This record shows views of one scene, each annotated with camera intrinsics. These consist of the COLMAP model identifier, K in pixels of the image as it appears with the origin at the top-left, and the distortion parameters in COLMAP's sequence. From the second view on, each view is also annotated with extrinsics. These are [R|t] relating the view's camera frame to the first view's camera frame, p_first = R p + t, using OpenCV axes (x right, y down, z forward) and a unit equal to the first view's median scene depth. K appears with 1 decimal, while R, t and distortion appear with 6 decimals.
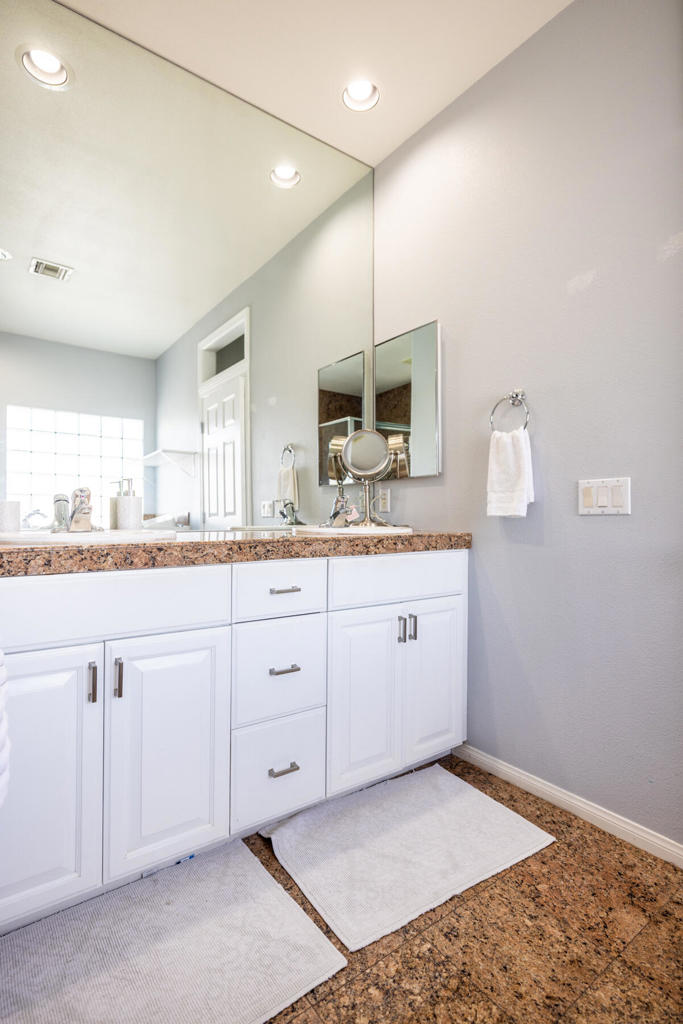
lens RADIAL K [[505.9, 0, 342.0], [0, 505.9, 512.7], [0, 0, 1]] dist [0.000551, 0.000640]
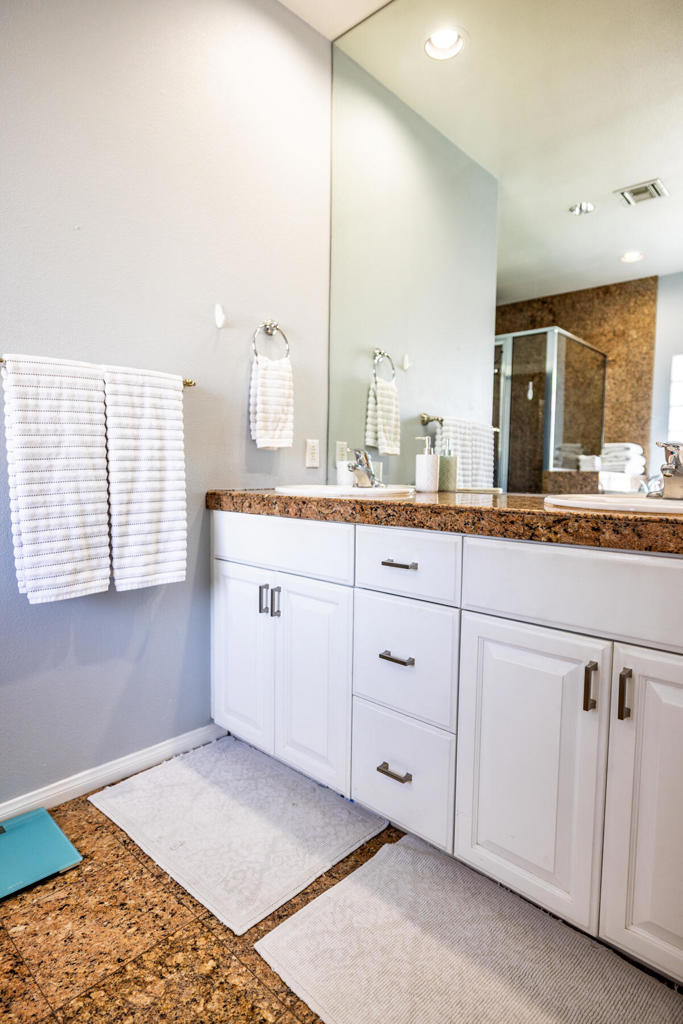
lens RADIAL K [[572.5, 0, 342.0], [0, 572.5, 512.7], [0, 0, 1]] dist [-0.003433, -0.000408]
pose [[0.173717, 0.073868, -0.982021, 0.807816], [-0.007335, 0.997252, 0.073716, 0.000517], [0.984768, -0.005603, 0.173781, 0.770365]]
